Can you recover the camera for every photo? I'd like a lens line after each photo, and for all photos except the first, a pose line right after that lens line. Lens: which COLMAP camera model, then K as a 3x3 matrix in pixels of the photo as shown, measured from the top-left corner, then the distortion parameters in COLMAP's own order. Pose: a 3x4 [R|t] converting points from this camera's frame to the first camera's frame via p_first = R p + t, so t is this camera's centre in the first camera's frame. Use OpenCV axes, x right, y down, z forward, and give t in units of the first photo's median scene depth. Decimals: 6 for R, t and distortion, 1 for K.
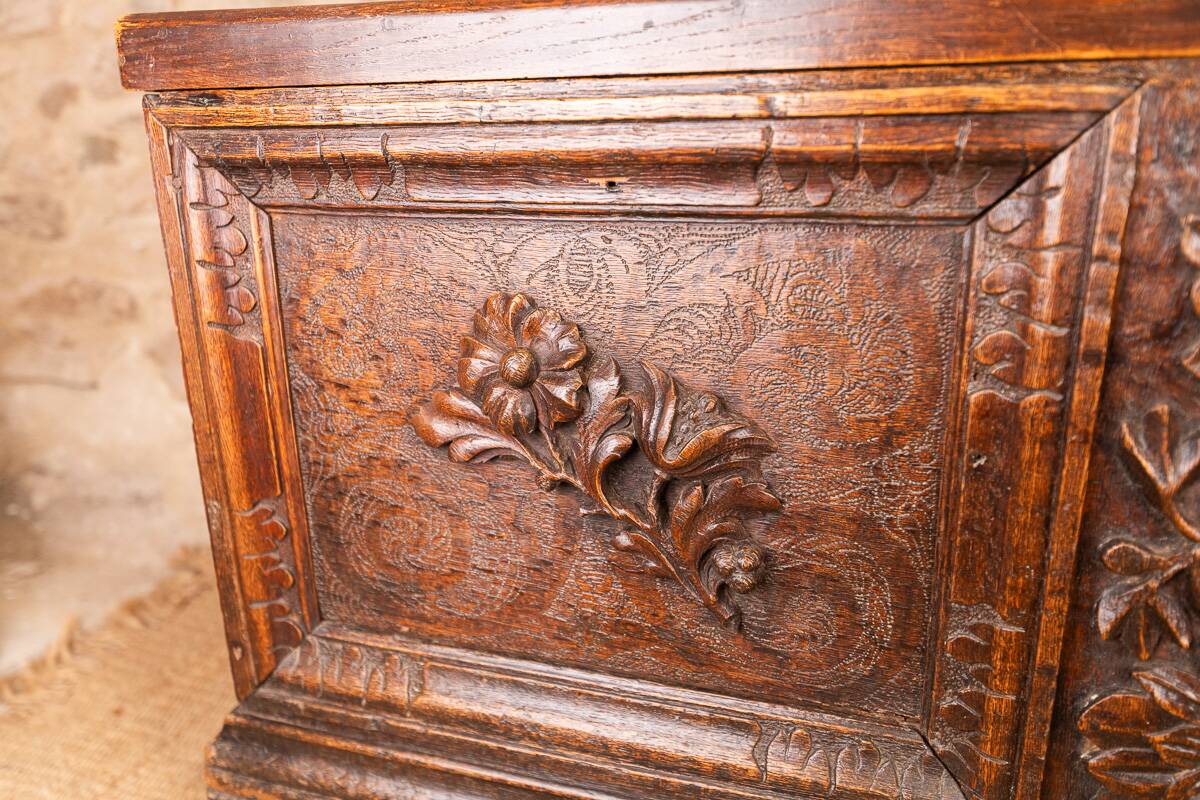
lens RADIAL K [[929.2, 0, 609.9], [0, 929.2, 395.7], [0, 0, 1]] dist [-0.000391, -0.006652]
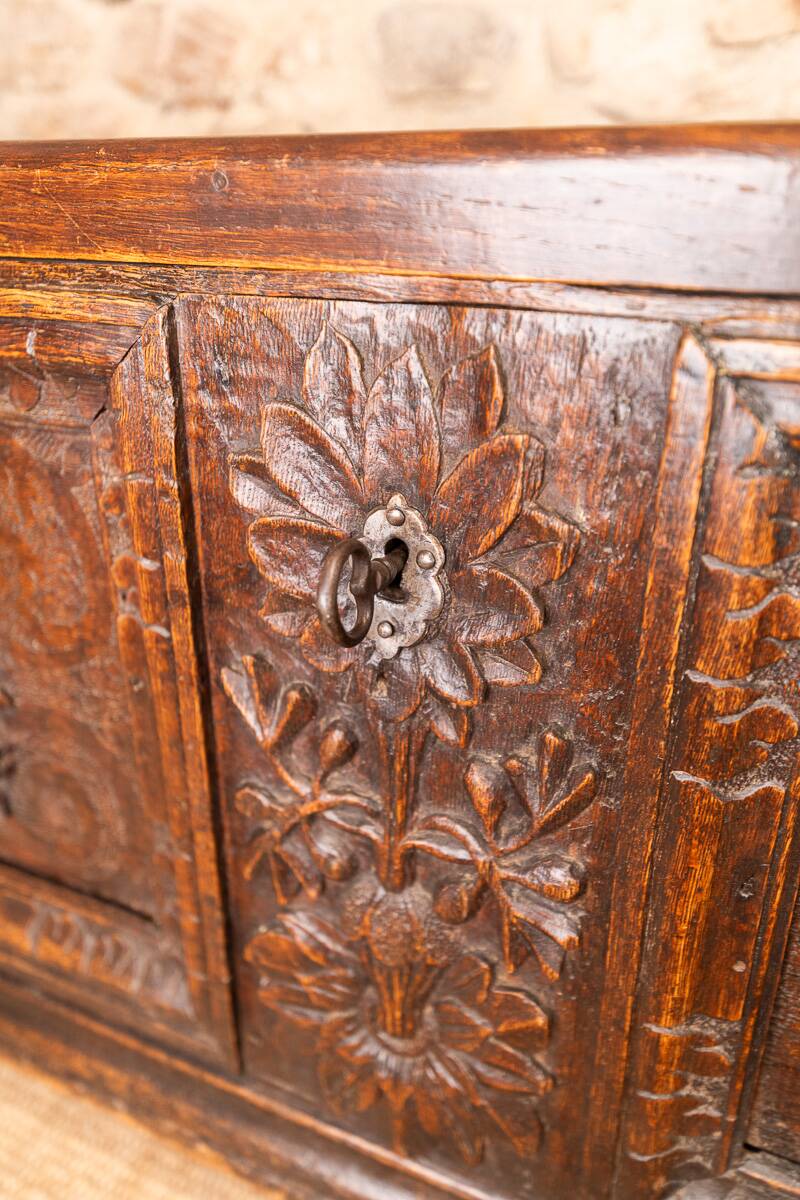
lens RADIAL K [[969.2, 0, 401.1], [0, 969.2, 600.3], [0, 0, 1]] dist [-0.004582, -0.003027]
pose [[0.992088, 0.055585, -0.112571, 0.680867], [-0.036069, 0.985039, 0.168513, -0.166582], [0.120253, -0.163120, 0.979250, 0.081610]]
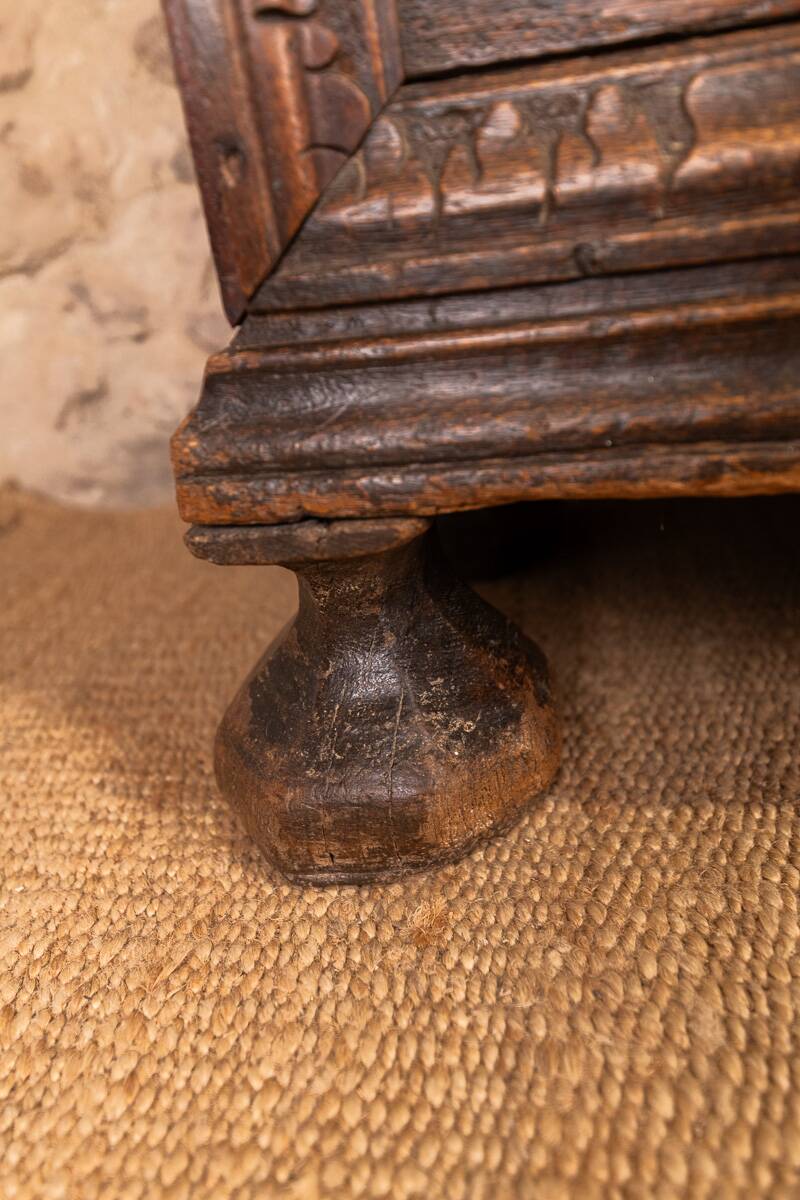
lens RADIAL K [[969.2, 0, 419.4], [0, 969.2, 579.8], [0, 0, 1]] dist [-0.004582, -0.003027]
pose [[0.986830, -0.145647, 0.070379, -0.459634], [0.137114, 0.983999, 0.113778, 0.529252], [-0.085824, -0.102629, 0.991010, 0.636337]]
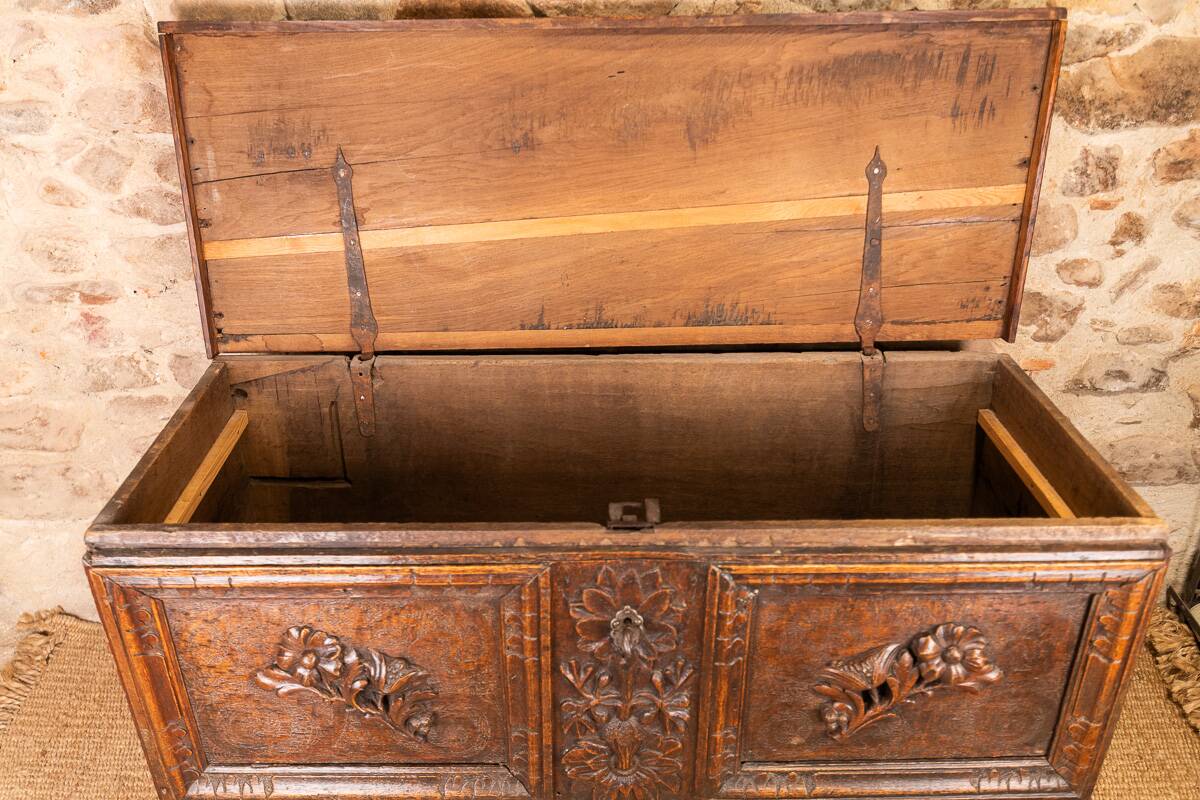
lens RADIAL K [[969.2, 0, 590.0], [0, 969.2, 397.4], [0, 0, 1]] dist [-0.004582, -0.003027]
pose [[0.947937, -0.137726, 0.287137, -0.042498], [0.078214, 0.974716, 0.209312, -1.049150], [-0.308705, -0.175957, 0.934741, -1.193994]]
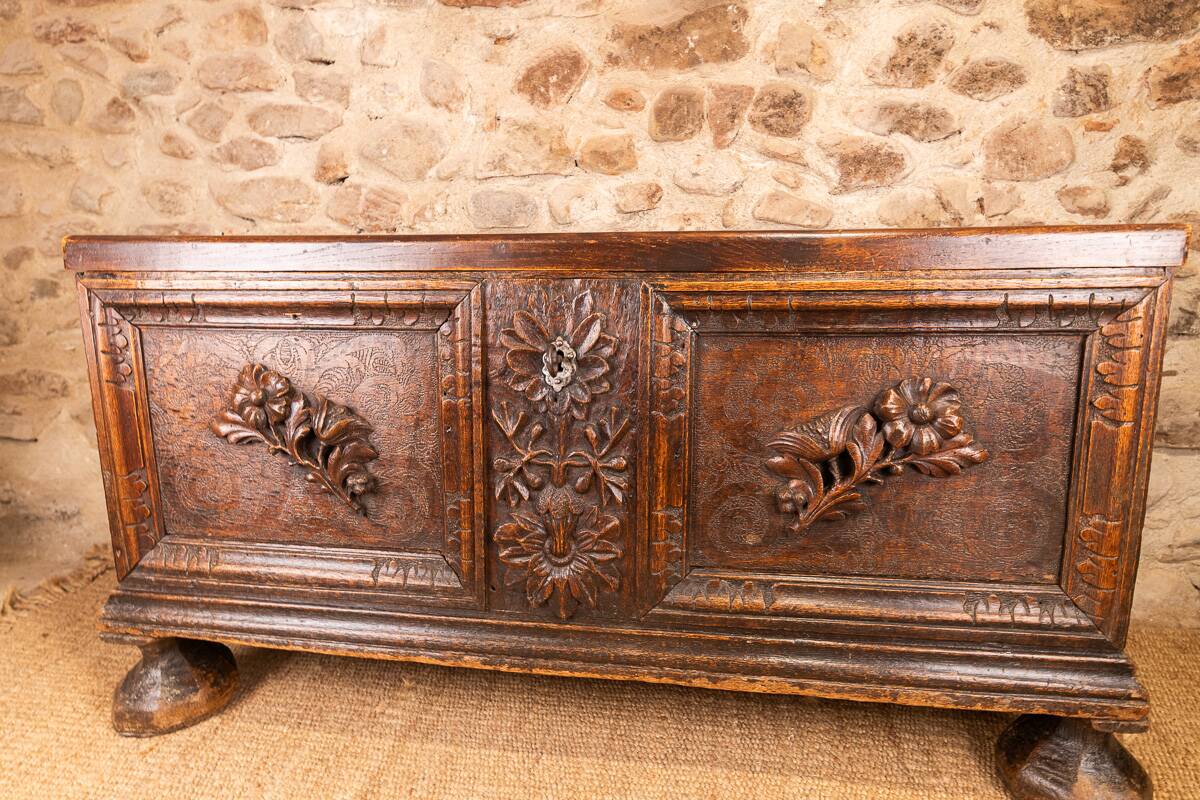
lens RADIAL K [[728.9, 0, 593.7], [0, 728.9, 394.3], [0, 0, 1]] dist [-0.006539, 0.000985]
pose [[0.987523, -0.015422, 0.156721, 0.421968], [0.031192, 0.994631, -0.098672, 0.158608], [-0.154358, 0.102329, 0.982702, -0.824822]]
